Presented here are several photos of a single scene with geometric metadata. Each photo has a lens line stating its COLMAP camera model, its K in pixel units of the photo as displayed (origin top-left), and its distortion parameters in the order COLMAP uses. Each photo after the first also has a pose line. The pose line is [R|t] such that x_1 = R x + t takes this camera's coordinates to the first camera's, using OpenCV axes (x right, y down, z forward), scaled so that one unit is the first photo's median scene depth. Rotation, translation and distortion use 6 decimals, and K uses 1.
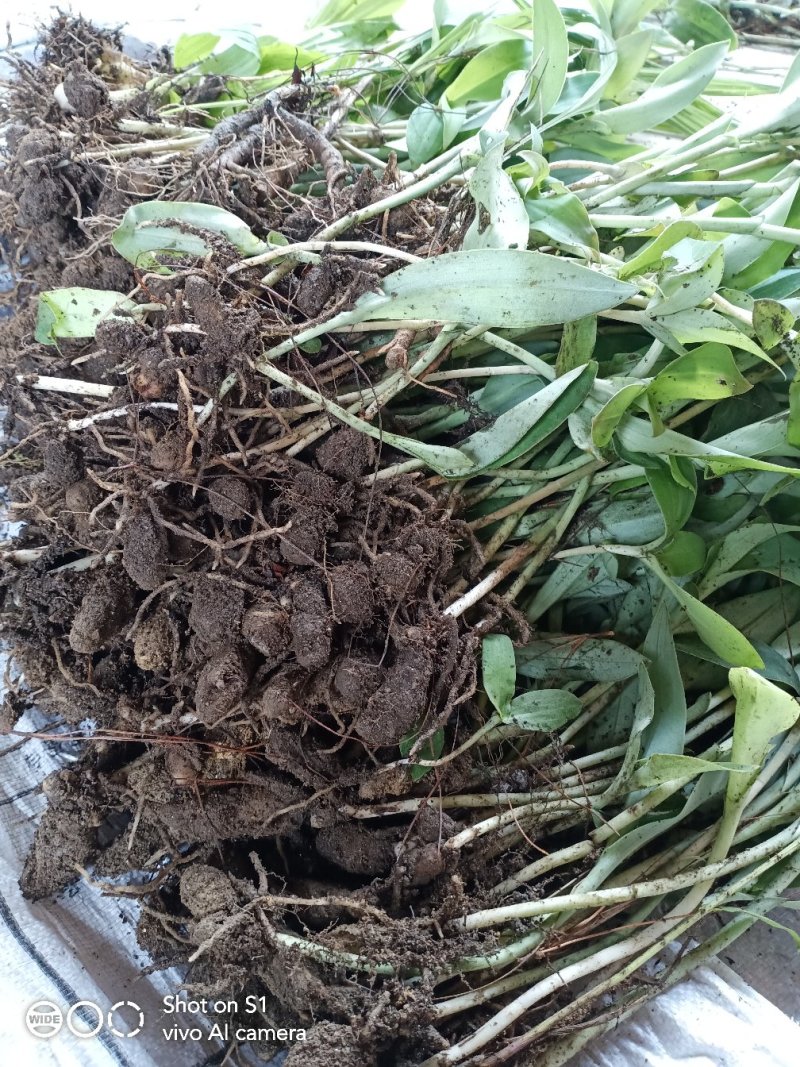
lens RADIAL K [[897.6, 0, 394.6], [0, 897.6, 529.7], [0, 0, 1]] dist [0.088276, -0.219151]
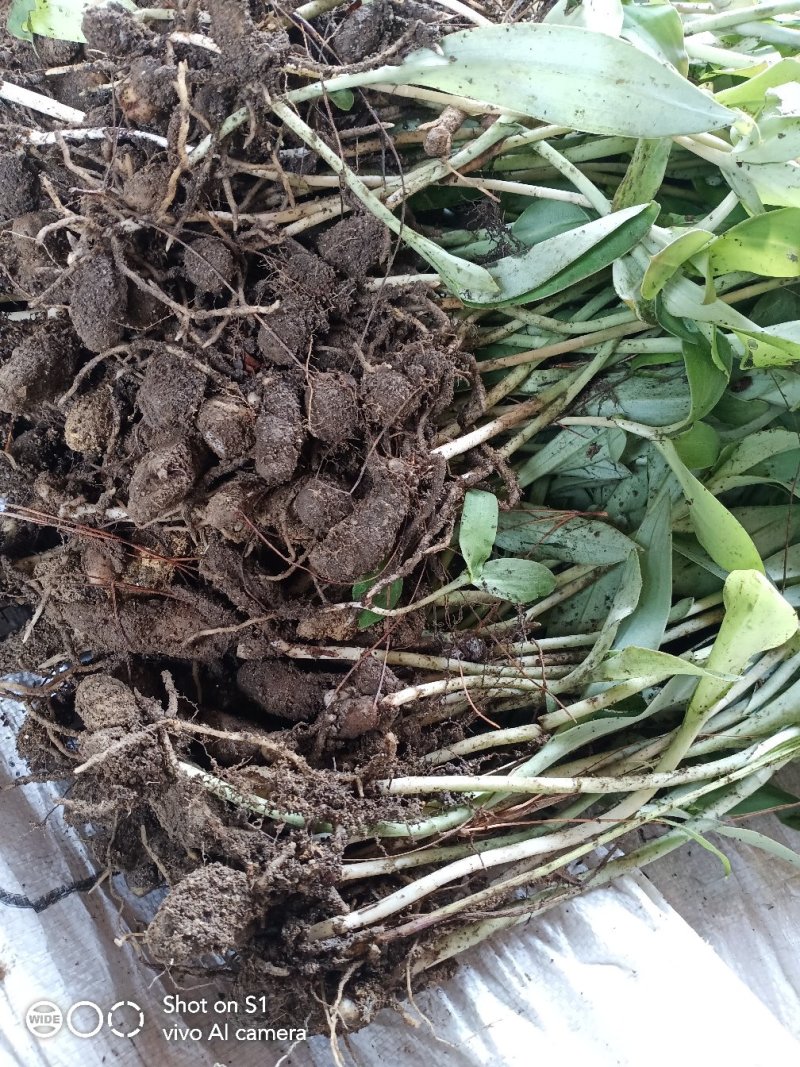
lens RADIAL K [[897.1, 0, 404.0], [0, 897.1, 537.4], [0, 0, 1]] dist [0.081925, -0.215759]
pose [[0.976886, 0.193713, 0.090379, -0.034117], [-0.203455, 0.972289, 0.115153, 0.079116], [-0.065568, -0.130880, 0.989228, 0.128809]]
